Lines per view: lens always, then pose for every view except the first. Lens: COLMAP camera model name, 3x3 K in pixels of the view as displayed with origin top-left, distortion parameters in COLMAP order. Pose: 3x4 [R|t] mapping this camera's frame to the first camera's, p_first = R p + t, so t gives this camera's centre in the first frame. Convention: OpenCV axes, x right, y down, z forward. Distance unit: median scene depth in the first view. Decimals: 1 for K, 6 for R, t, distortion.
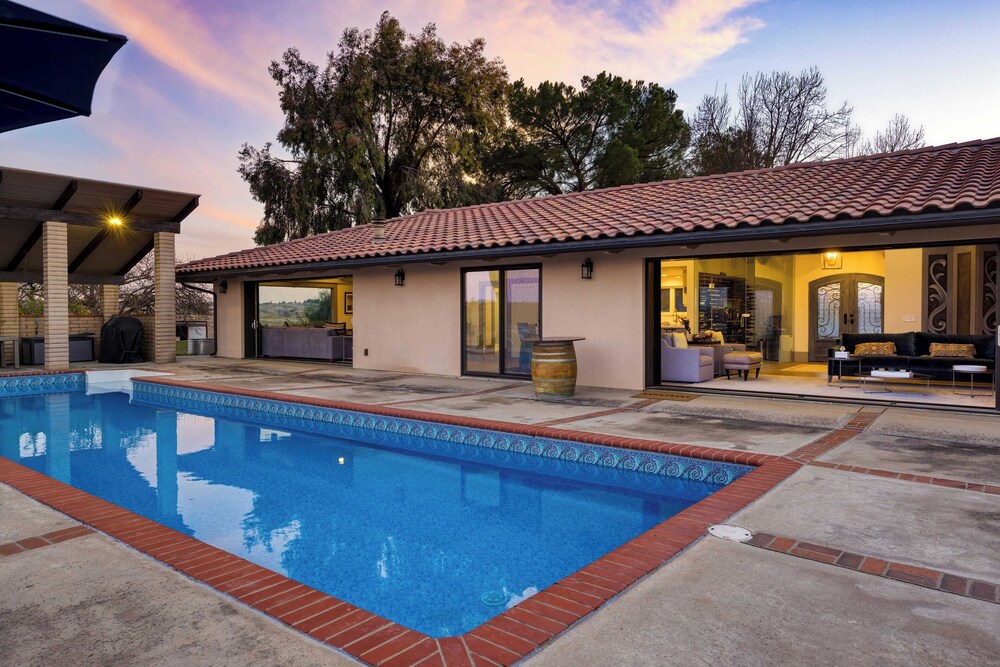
lens RADIAL K [[659.7, 0, 509.7], [0, 659.7, 332.0], [0, 0, 1]] dist [0.011555, -0.003240]
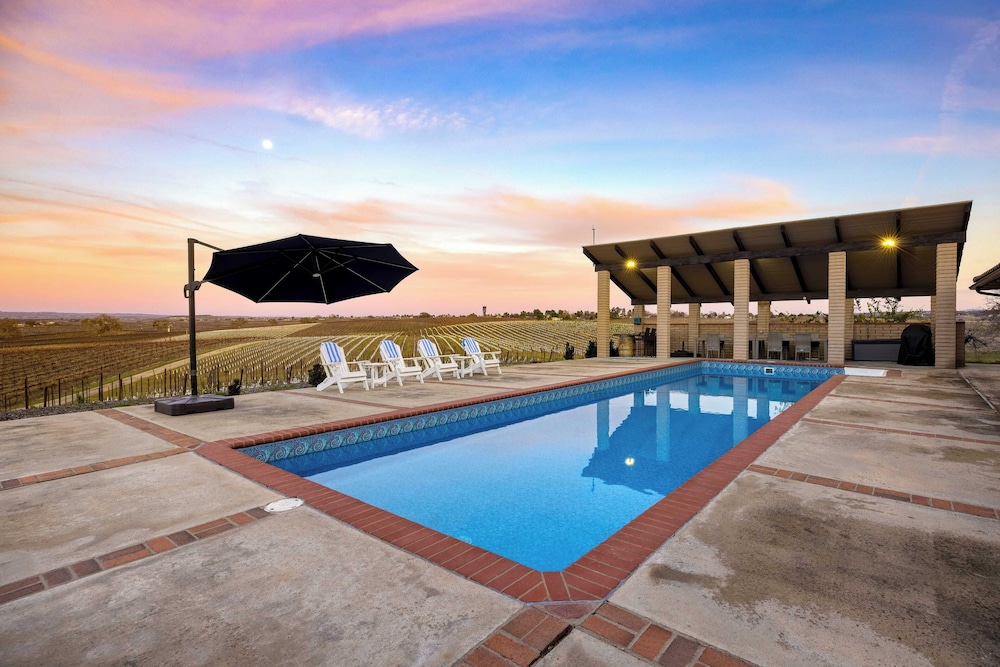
lens RADIAL K [[478.1, 0, 495.3], [0, 478.1, 332.2], [0, 0, 1]] dist [-0.003313, -0.000094]
pose [[-0.030054, 0.015369, -0.999430, 0.468019], [-0.020381, 0.999664, 0.015985, -0.014133], [0.999340, 0.020850, -0.029731, 0.552068]]
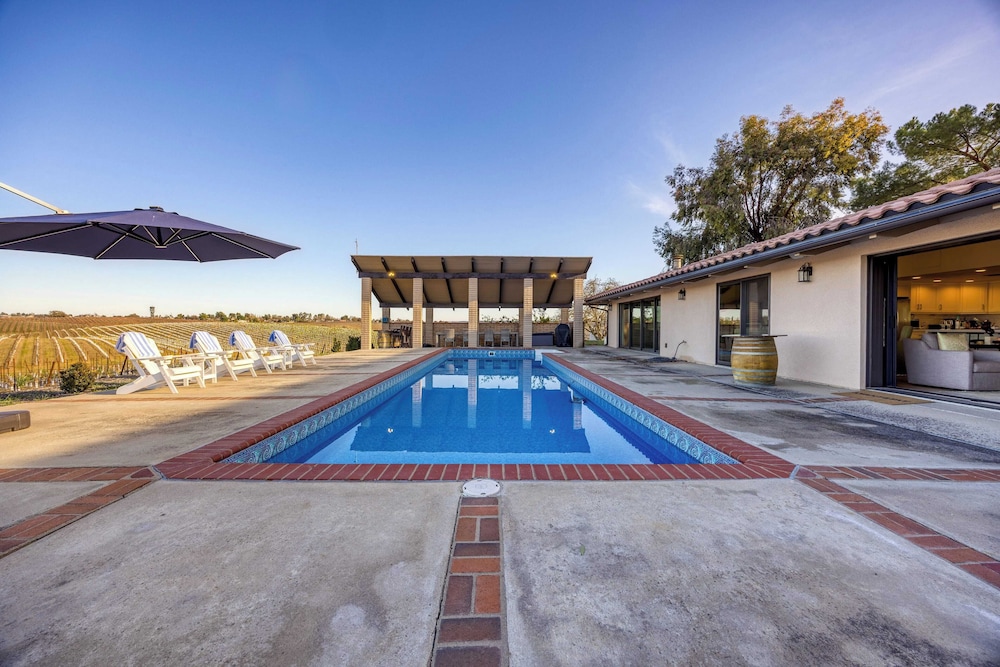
lens RADIAL K [[373.5, 0, 496.9], [0, 373.5, 328.3], [0, 0, 1]] dist [0.000376, 0.000283]
pose [[0.628421, 0.004106, -0.777862, 0.323401], [-0.023691, 0.999623, -0.013863, 0.019860], [0.777512, 0.027140, 0.628282, 0.246732]]
